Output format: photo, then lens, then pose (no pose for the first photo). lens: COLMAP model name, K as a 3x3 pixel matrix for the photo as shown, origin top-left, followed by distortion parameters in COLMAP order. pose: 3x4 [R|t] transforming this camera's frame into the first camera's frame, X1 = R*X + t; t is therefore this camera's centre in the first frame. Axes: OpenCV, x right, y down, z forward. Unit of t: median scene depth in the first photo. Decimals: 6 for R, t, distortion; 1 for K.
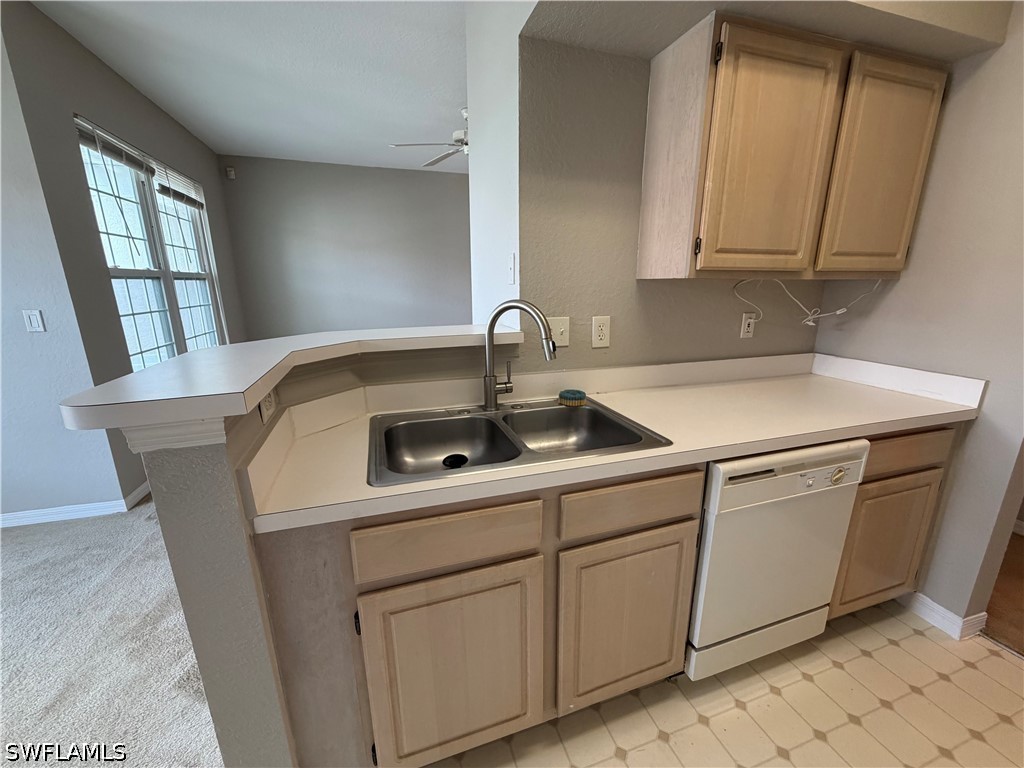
lens RADIAL K [[407.8, 0, 509.6], [0, 407.8, 385.3], [0, 0, 1]] dist [-0.000279, 0.000050]
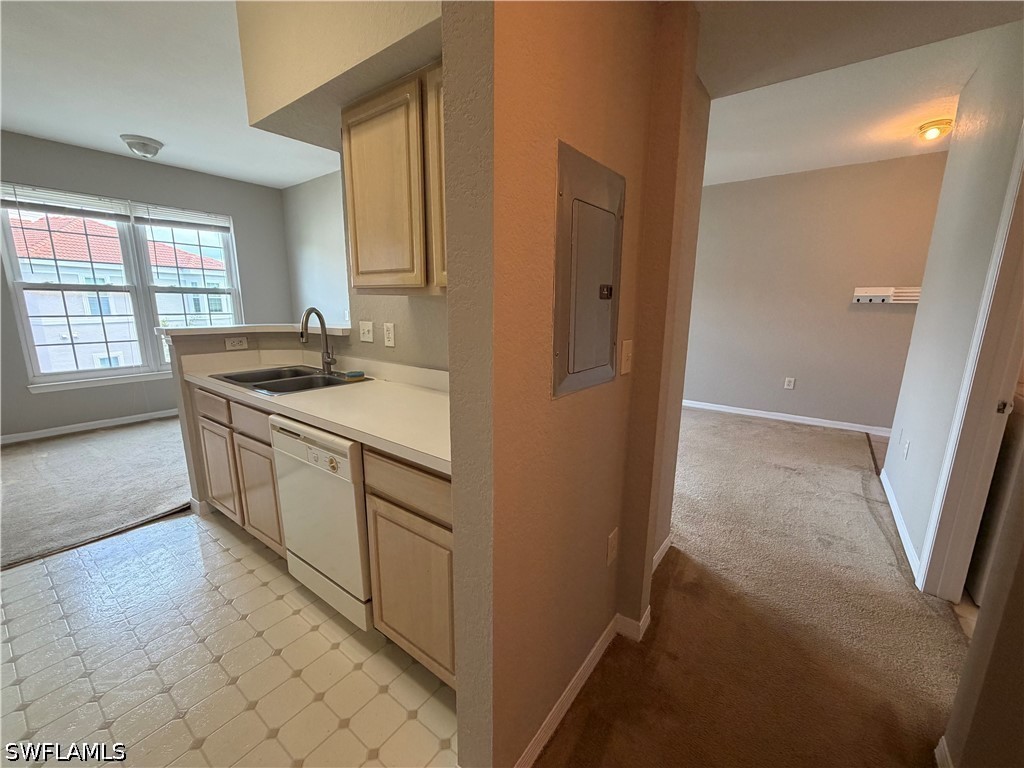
lens RADIAL K [[407.8, 0, 509.6], [0, 407.8, 385.3], [0, 0, 1]] dist [-0.000279, 0.000050]
pose [[0.579600, 0.171058, -0.796745, 1.927072], [-0.207834, 0.976417, 0.058442, -0.161745], [0.787952, 0.131718, 0.601483, 0.659430]]
